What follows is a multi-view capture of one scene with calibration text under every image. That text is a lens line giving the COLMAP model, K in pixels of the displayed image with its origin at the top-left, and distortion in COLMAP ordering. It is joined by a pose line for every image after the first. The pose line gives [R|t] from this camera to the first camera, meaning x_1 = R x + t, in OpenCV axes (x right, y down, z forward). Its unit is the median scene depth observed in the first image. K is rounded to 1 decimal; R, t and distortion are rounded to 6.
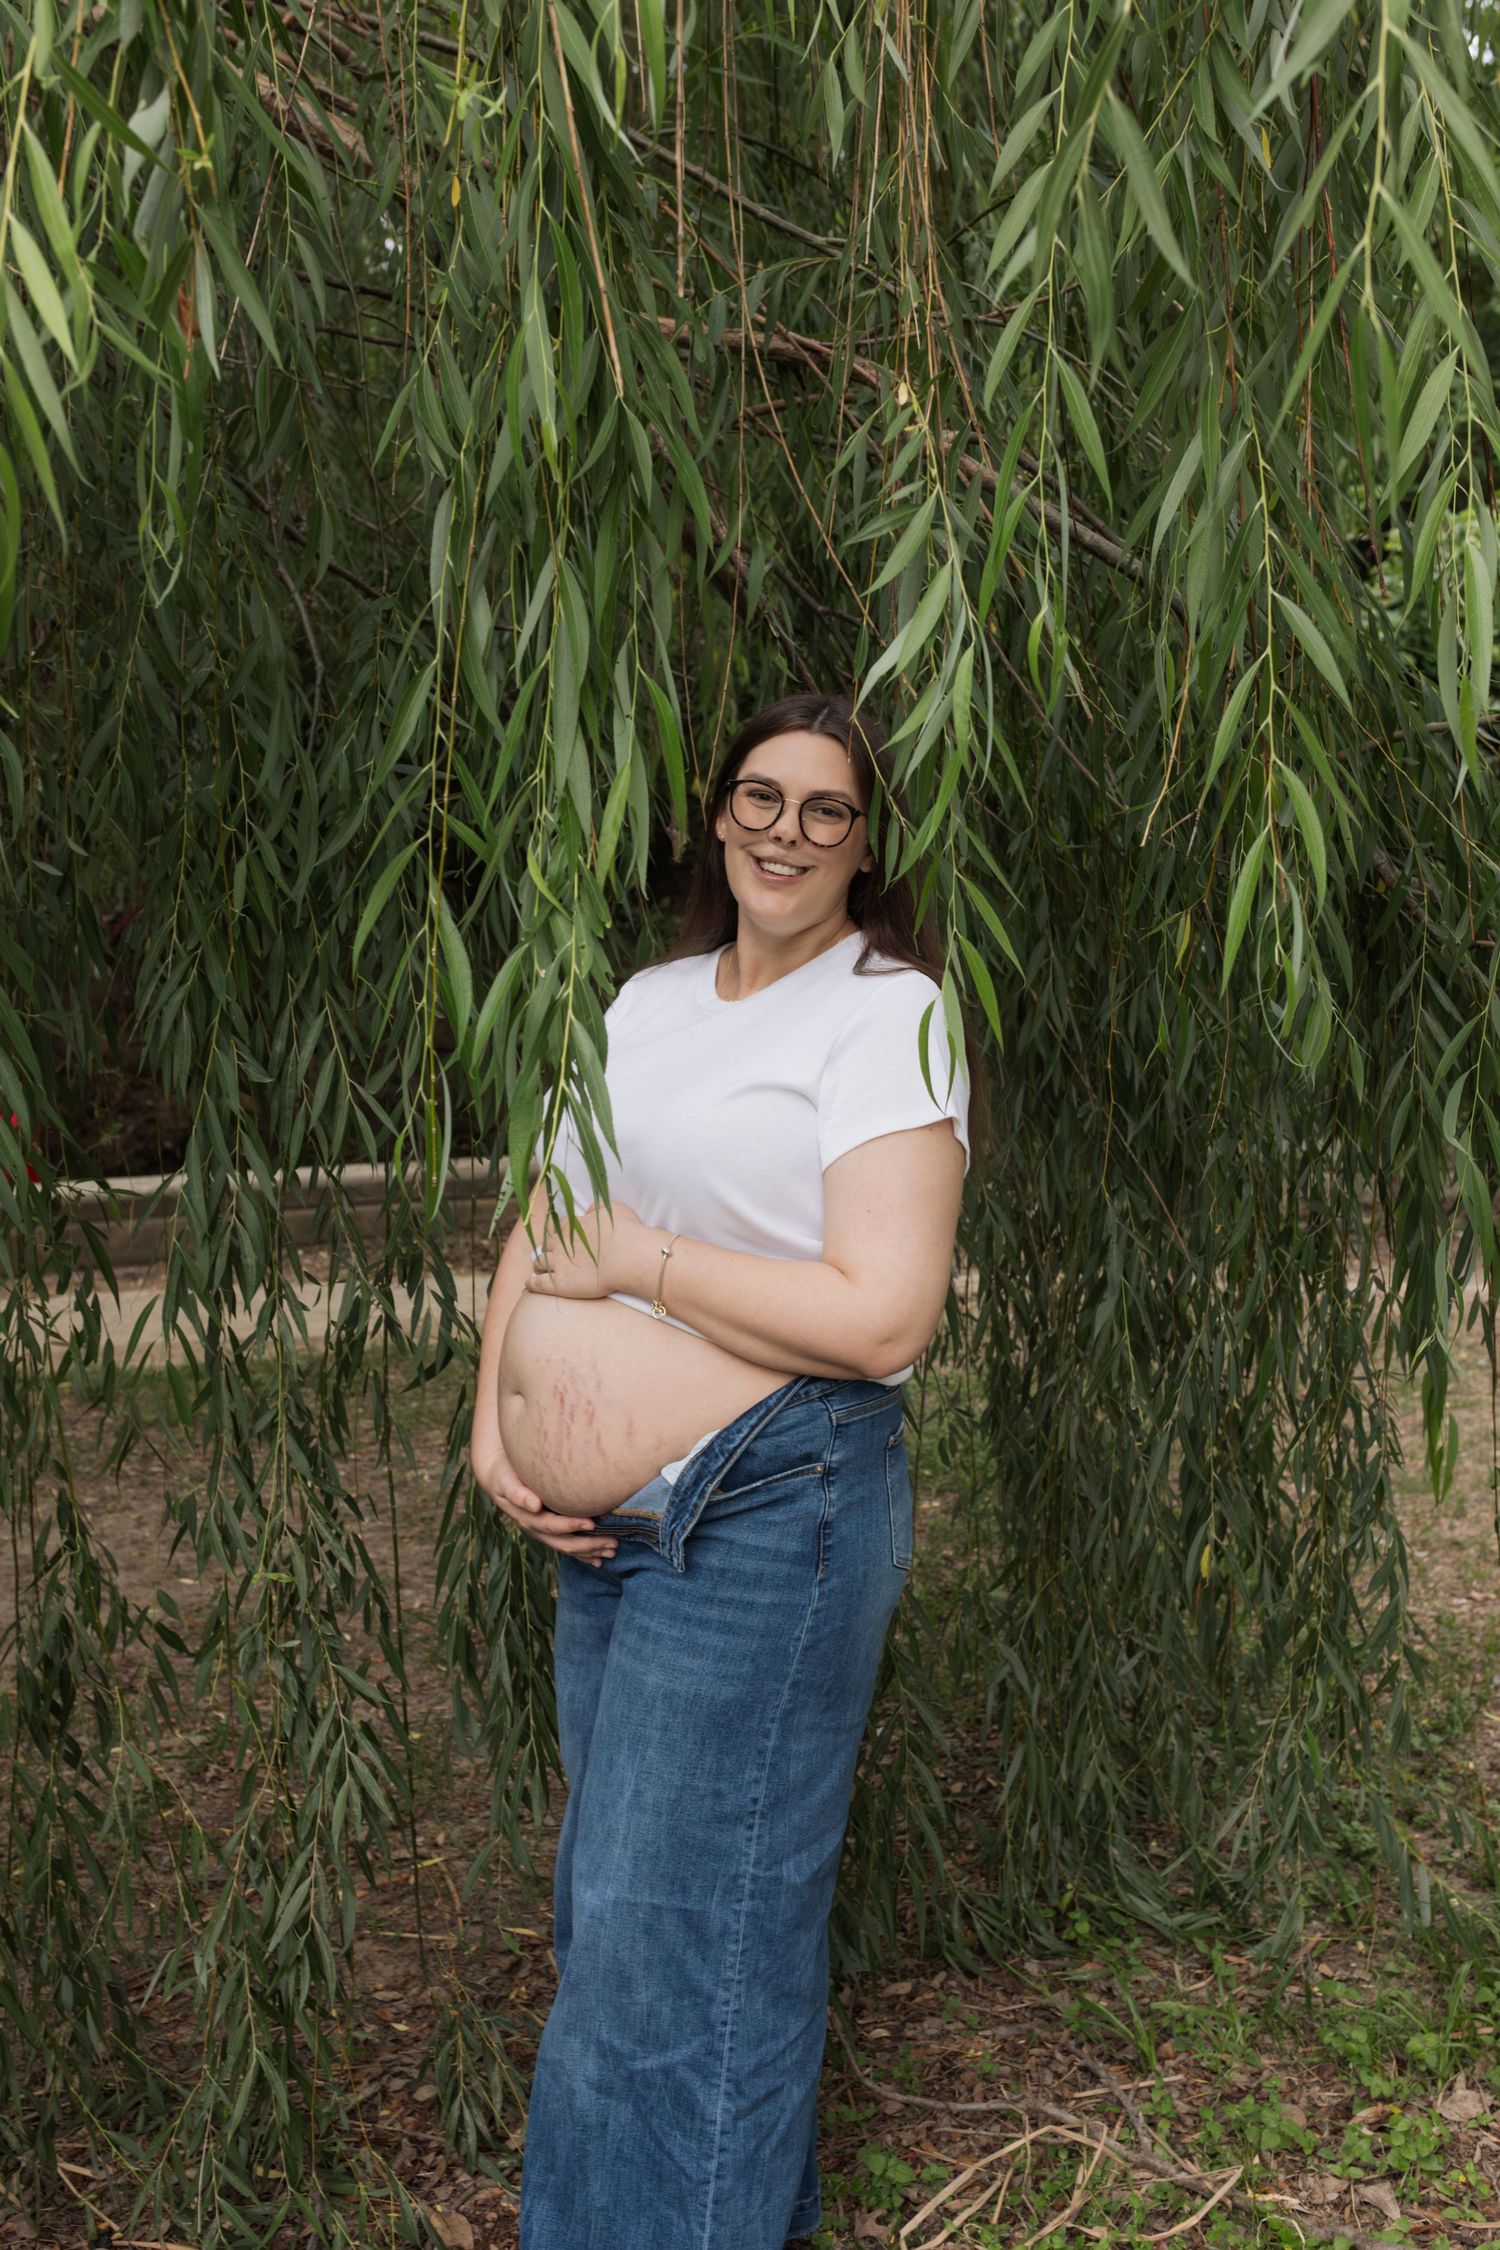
lens RADIAL K [[2122.4, 0, 764.9], [0, 2122.4, 1126.3], [0, 0, 1]] dist [0.010626, 0.000000]
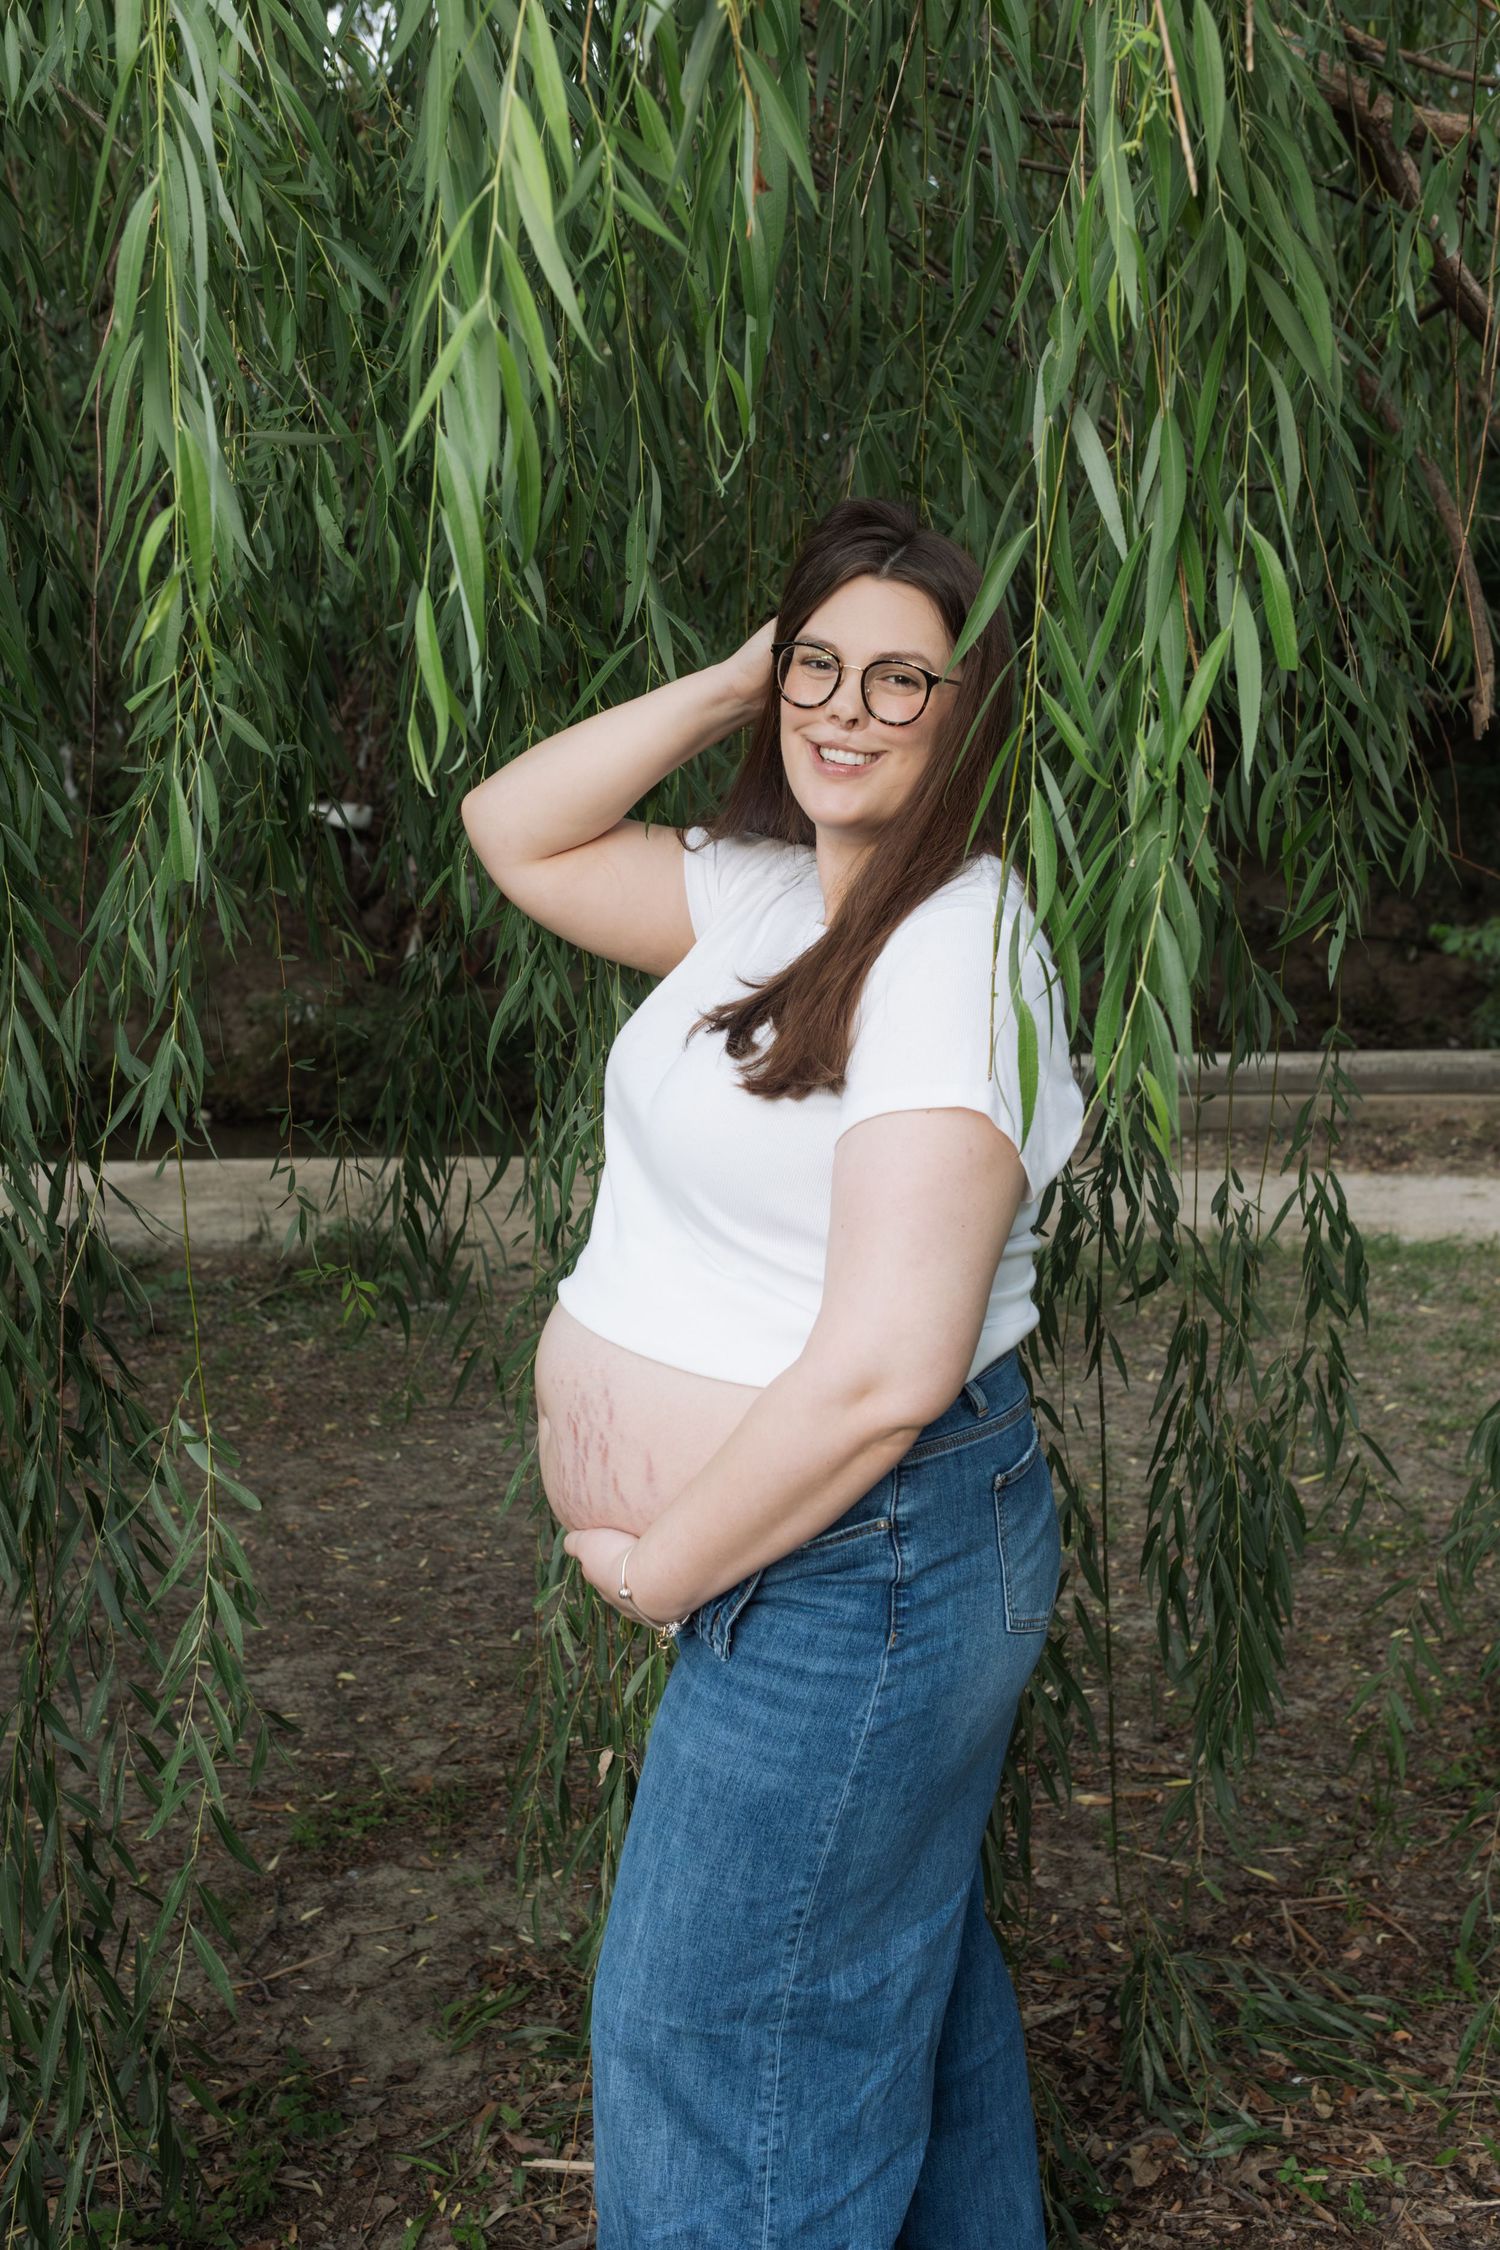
lens RADIAL K [[2122.4, 0, 743.4], [0, 2122.4, 1129.9], [0, 0, 1]] dist [0.010626, 0.000000]
pose [[0.902202, 0.044409, -0.429021, 0.316455], [-0.019894, 0.997911, 0.061459, -0.030684], [0.430855, -0.046914, 0.901201, 0.268633]]
